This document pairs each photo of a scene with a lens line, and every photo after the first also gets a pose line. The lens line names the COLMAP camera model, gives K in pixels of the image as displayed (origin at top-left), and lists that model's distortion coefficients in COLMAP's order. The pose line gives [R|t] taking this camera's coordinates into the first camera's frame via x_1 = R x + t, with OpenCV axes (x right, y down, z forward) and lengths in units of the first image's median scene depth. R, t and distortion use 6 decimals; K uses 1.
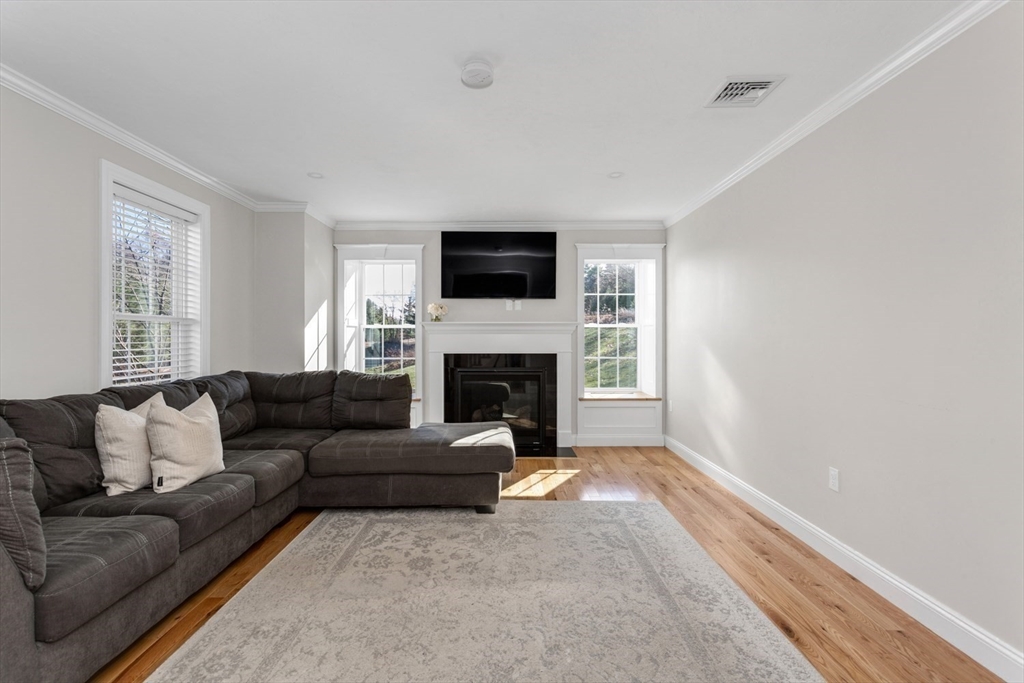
lens RADIAL K [[488.2, 0, 502.7], [0, 488.2, 337.6], [0, 0, 1]] dist [0.000822, 0.002575]
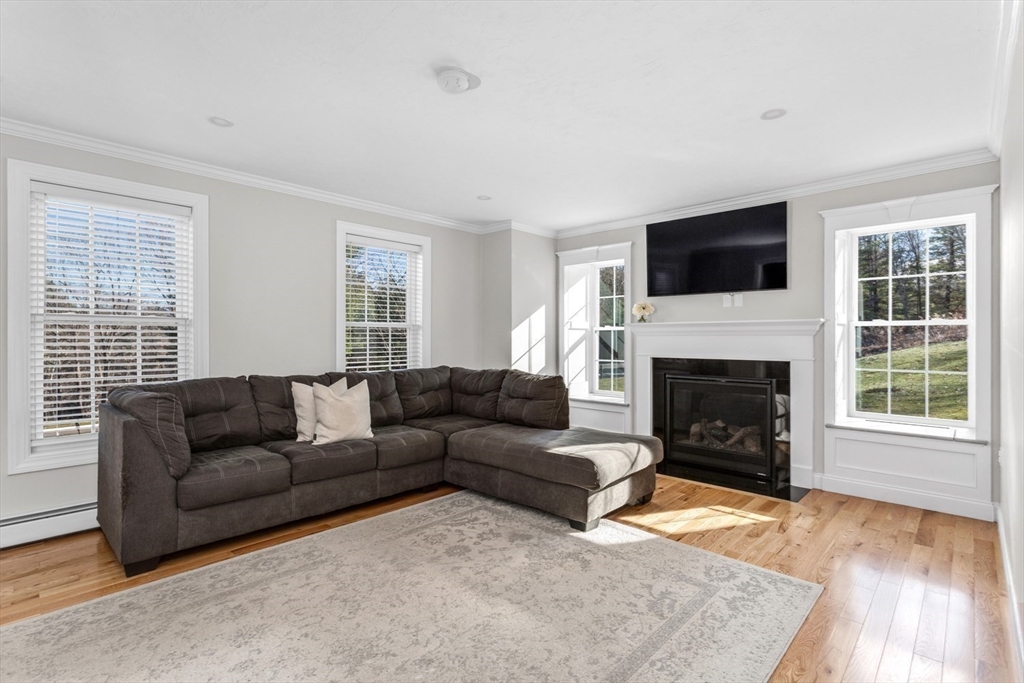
lens RADIAL K [[488.2, 0, 501.6], [0, 488.2, 341.2], [0, 0, 1]] dist [0.000822, 0.002575]
pose [[0.717357, 0.004736, -0.696690, 0.534226], [-0.002476, 0.999988, 0.004248, -0.001412], [0.696701, -0.001322, 0.717360, 0.248788]]
